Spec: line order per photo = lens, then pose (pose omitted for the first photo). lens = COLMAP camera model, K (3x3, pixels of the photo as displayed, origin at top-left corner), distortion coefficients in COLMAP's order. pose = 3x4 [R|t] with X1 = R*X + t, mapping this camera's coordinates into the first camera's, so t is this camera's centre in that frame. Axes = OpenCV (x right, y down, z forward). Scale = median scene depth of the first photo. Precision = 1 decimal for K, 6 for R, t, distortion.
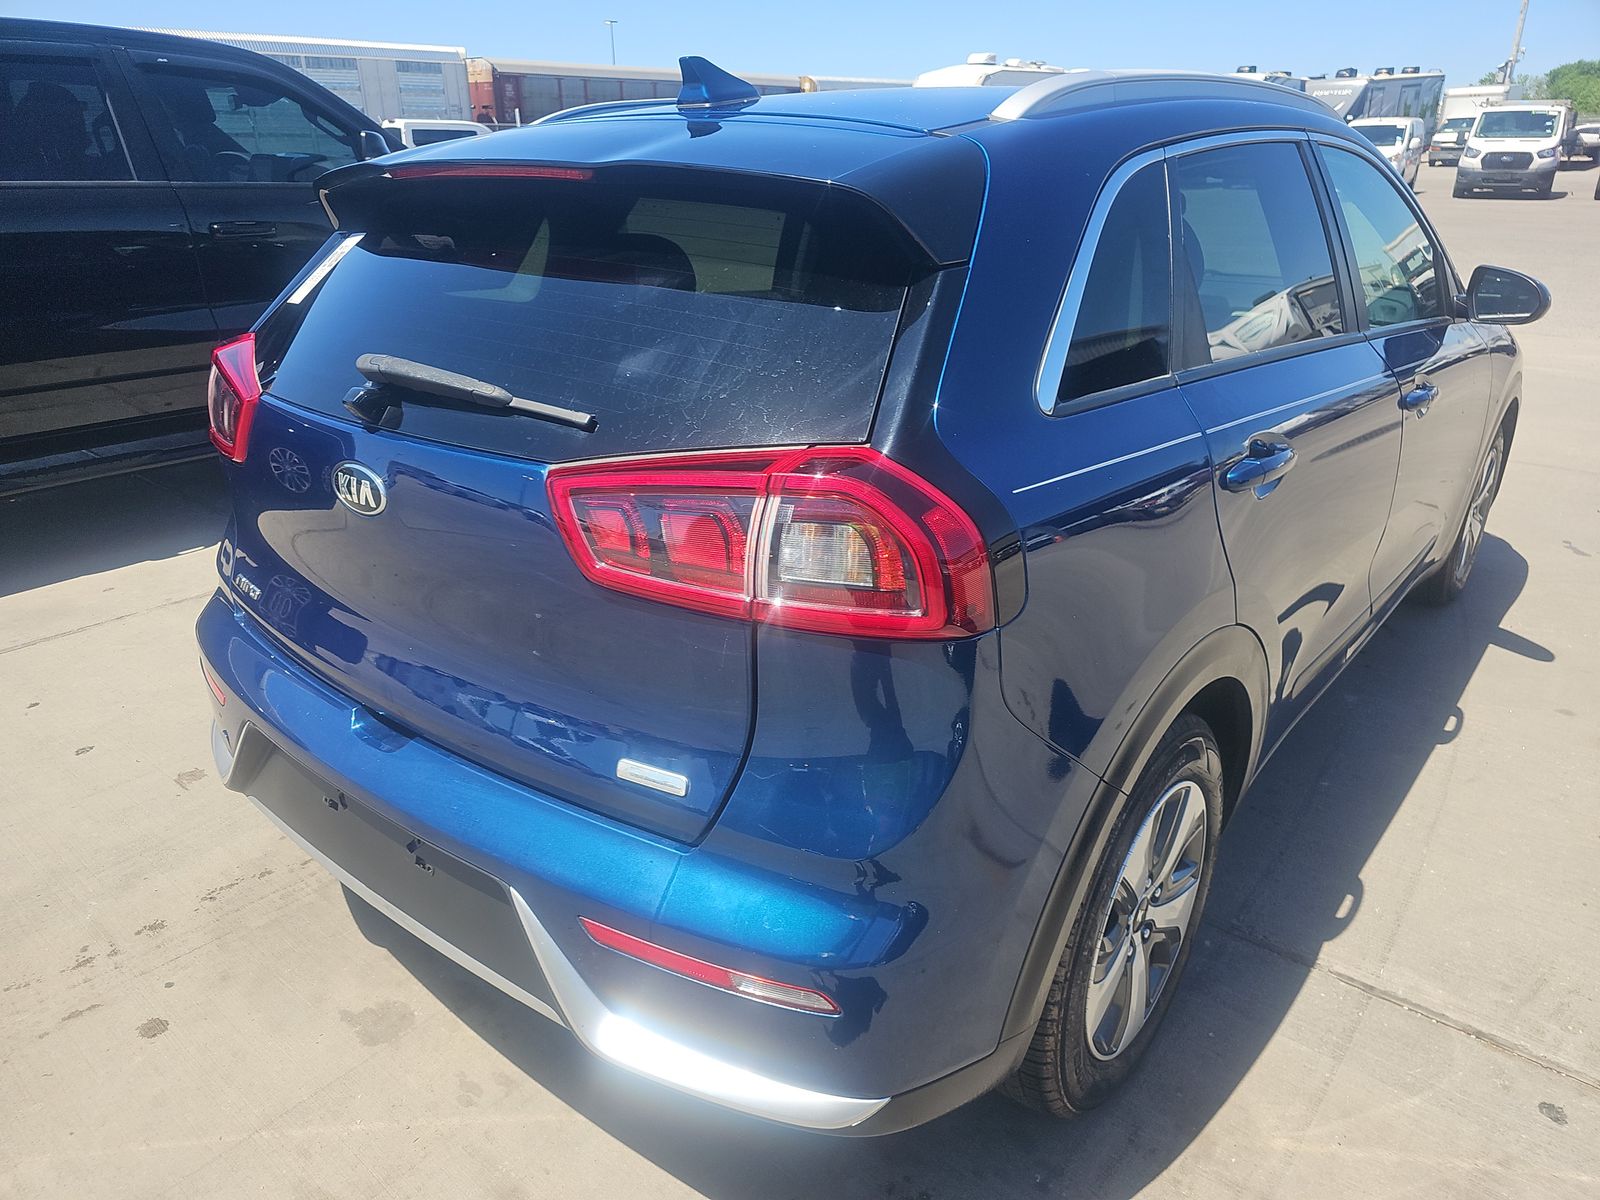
lens RADIAL K [[1096.5, 0, 794.1], [0, 1096.5, 583.6], [0, 0, 1]] dist [0.041180, -0.035713]
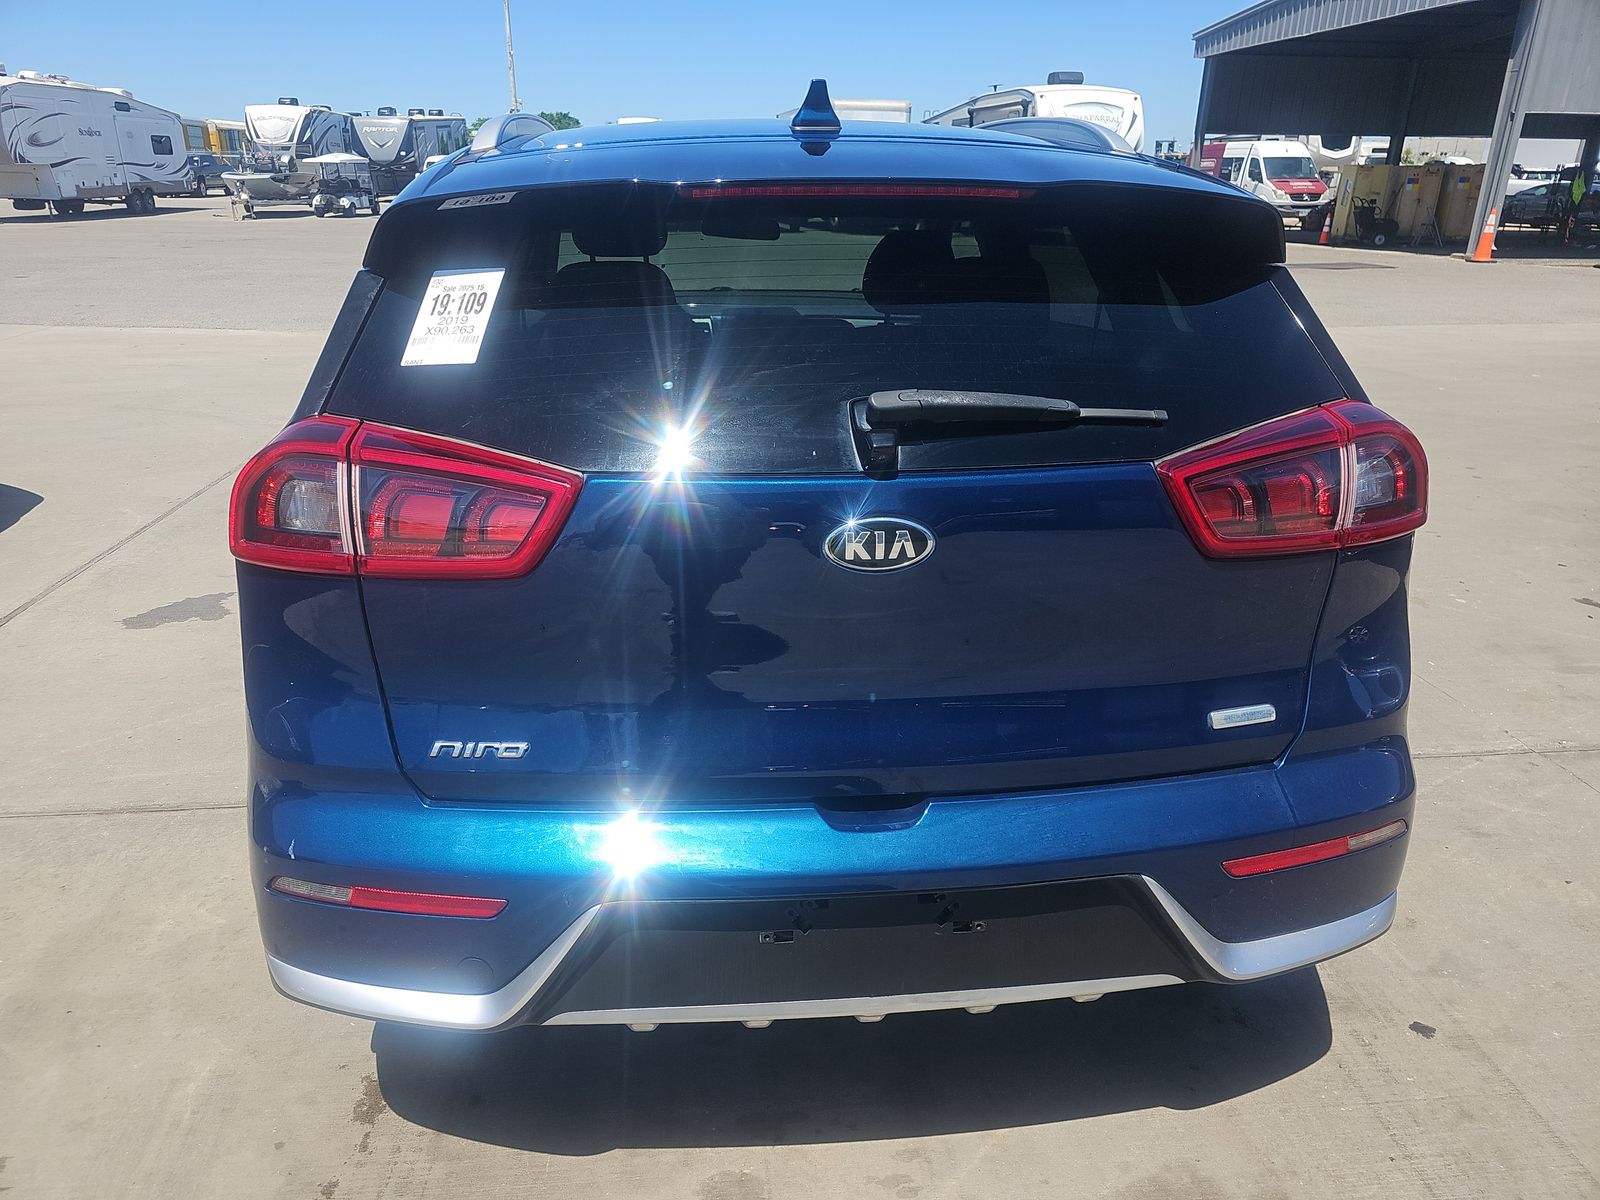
lens RADIAL K [[1096.5, 0, 794.1], [0, 1096.5, 583.6], [0, 0, 1]] dist [0.041180, -0.035713]
pose [[0.701874, -0.230001, 0.674146, -0.780359], [0.247149, 0.966272, 0.072352, -0.100738], [-0.668050, 0.115832, 0.735046, 0.294868]]
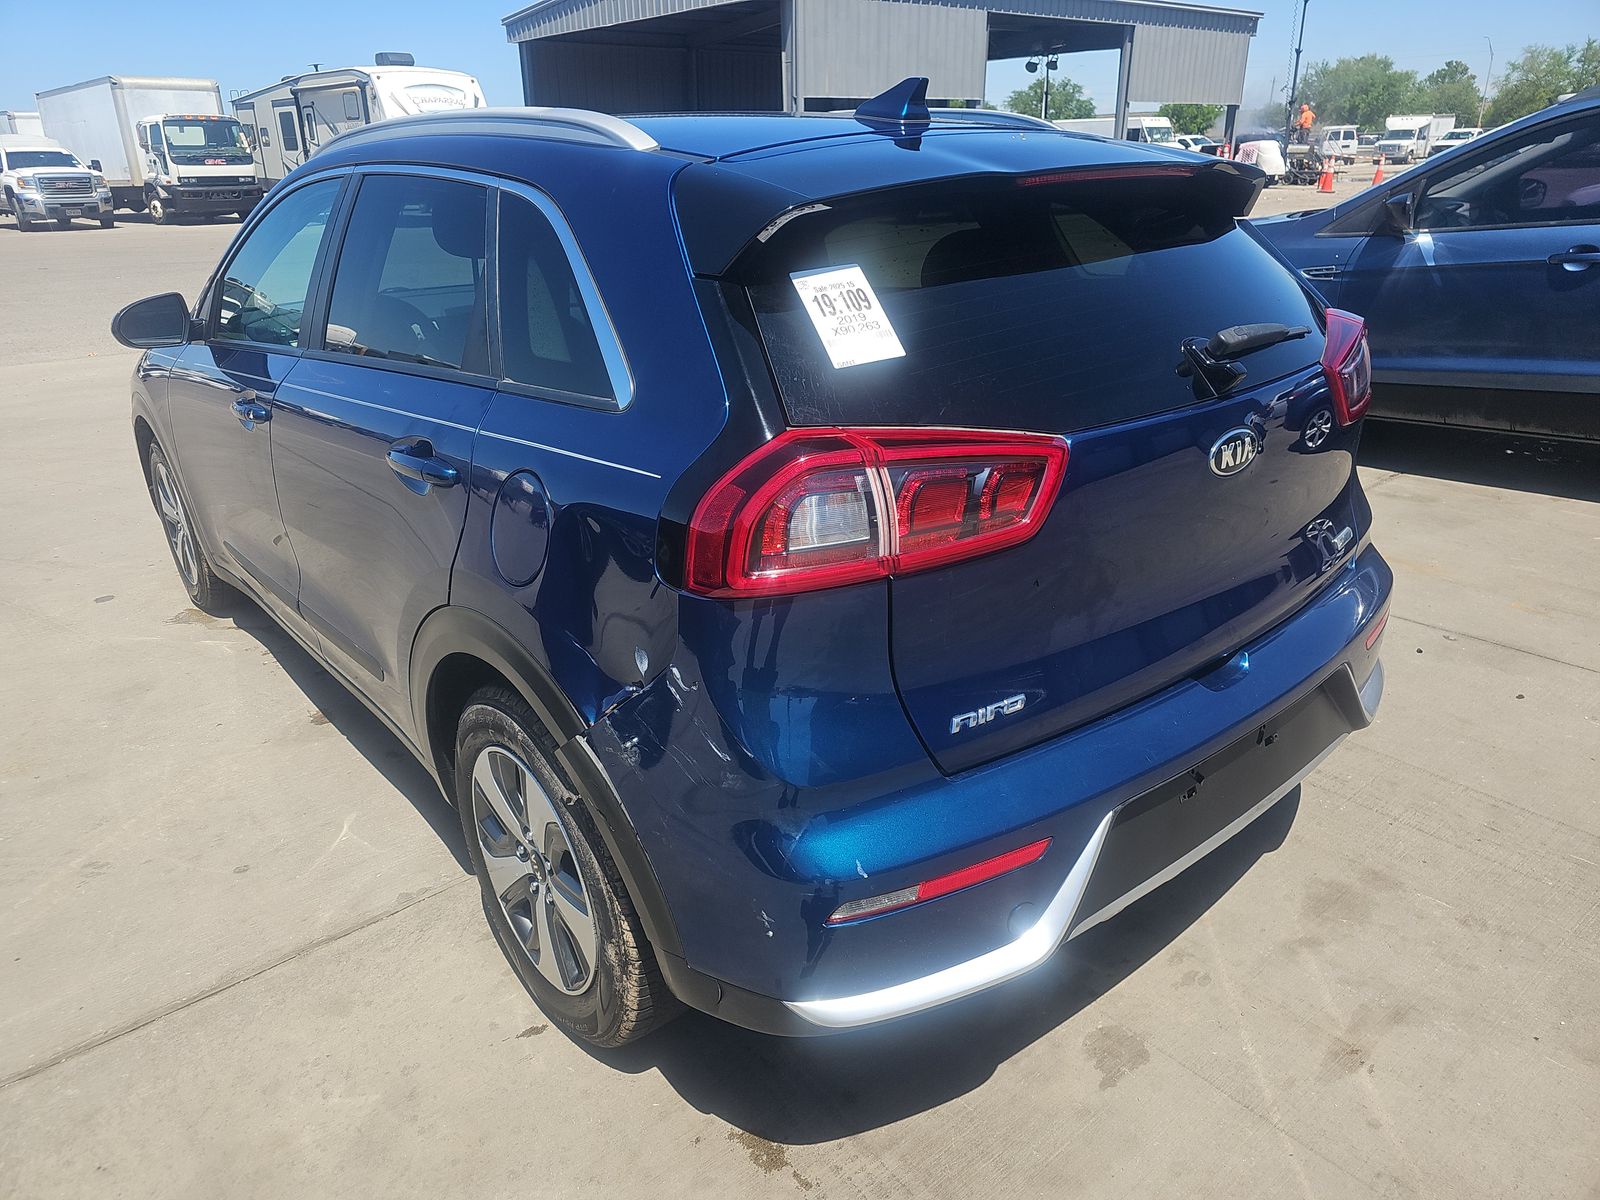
lens RADIAL K [[1098.2, 0, 790.0], [0, 1098.2, 556.5], [0, 0, 1]] dist [0.021328, -0.002406]
pose [[0.173315, -0.331625, 0.927355, -1.150294], [0.380072, 0.891185, 0.247658, -0.327269], [-0.908574, 0.309539, 0.280498, 0.839732]]
